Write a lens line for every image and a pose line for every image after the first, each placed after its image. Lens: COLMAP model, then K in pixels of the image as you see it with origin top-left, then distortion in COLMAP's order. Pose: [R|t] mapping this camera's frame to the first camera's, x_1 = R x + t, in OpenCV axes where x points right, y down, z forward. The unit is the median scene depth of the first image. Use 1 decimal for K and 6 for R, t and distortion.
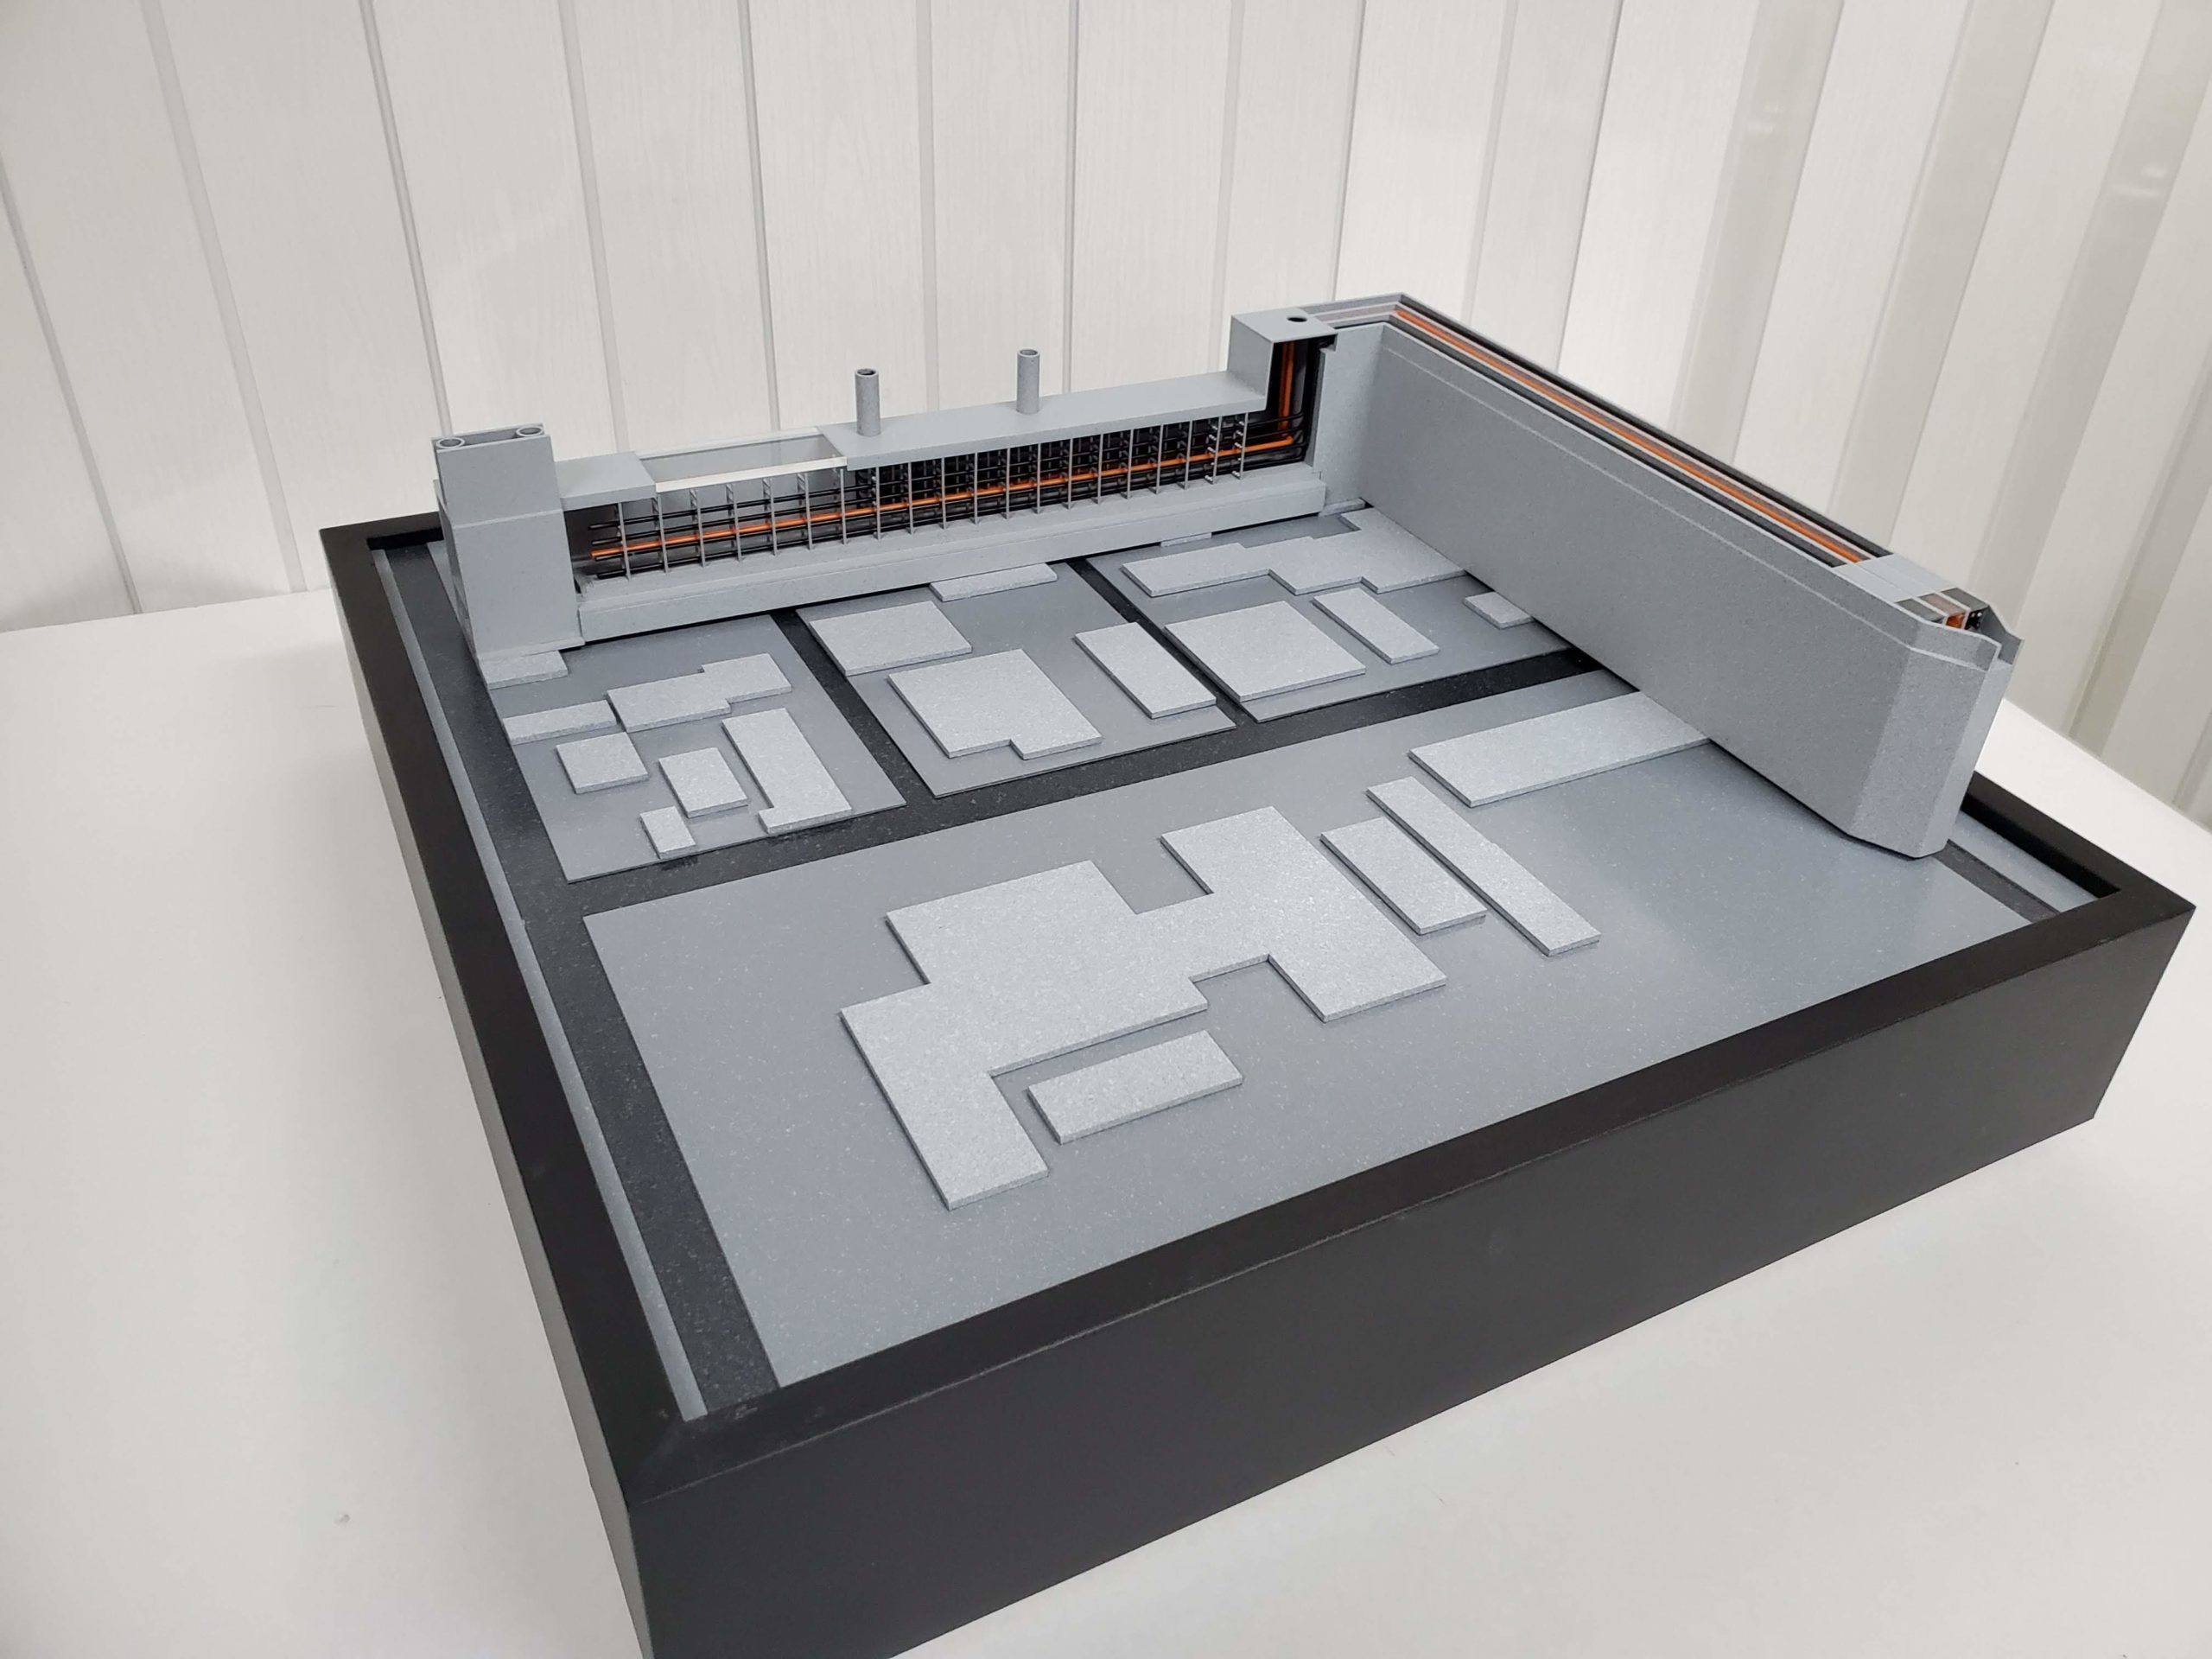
lens RADIAL K [[1781.4, 0, 1107.4], [0, 1781.4, 808.7], [0, 0, 1]] dist [0.093373, 0.002768]
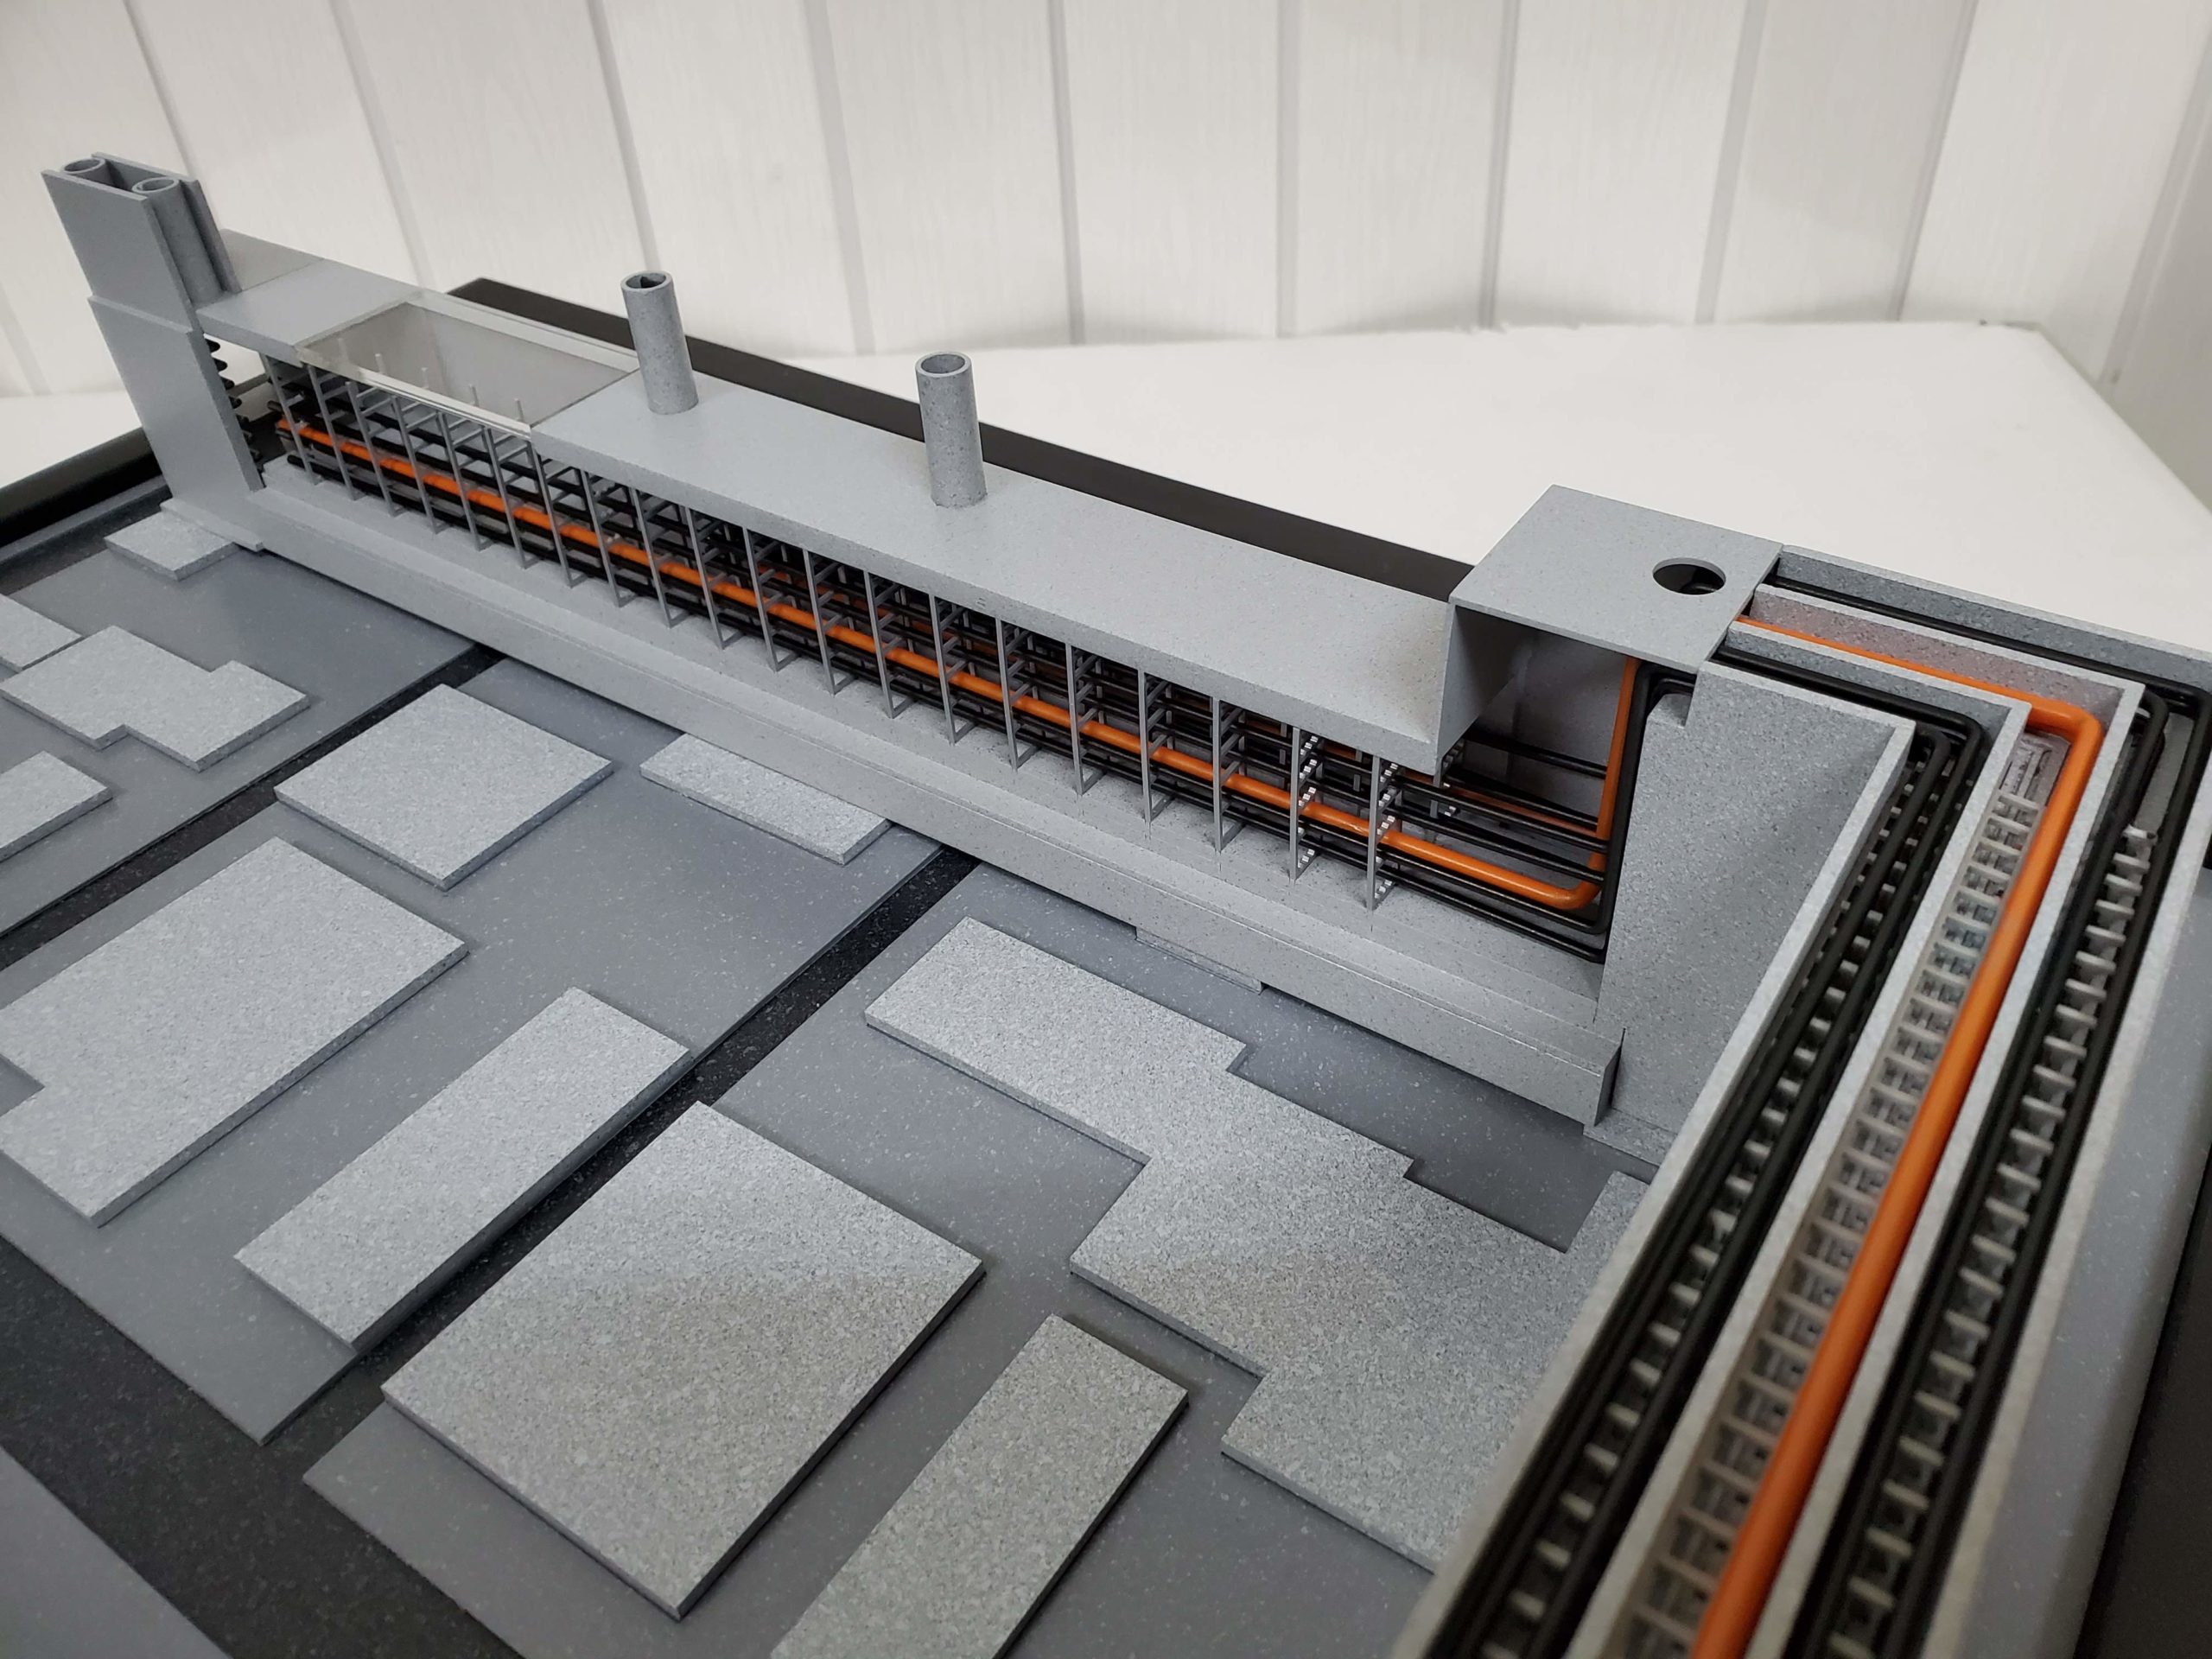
lens RADIAL K [[1749.8, 0, 1106.0], [0, 1749.8, 829.5], [0, 0, 1]] dist [-0.000408, -0.001486]
pose [[0.478734, 0.512515, -0.712841, 0.349812], [-0.436457, 0.843422, 0.313281, -0.344281], [0.761787, 0.161147, 0.627465, 0.899382]]
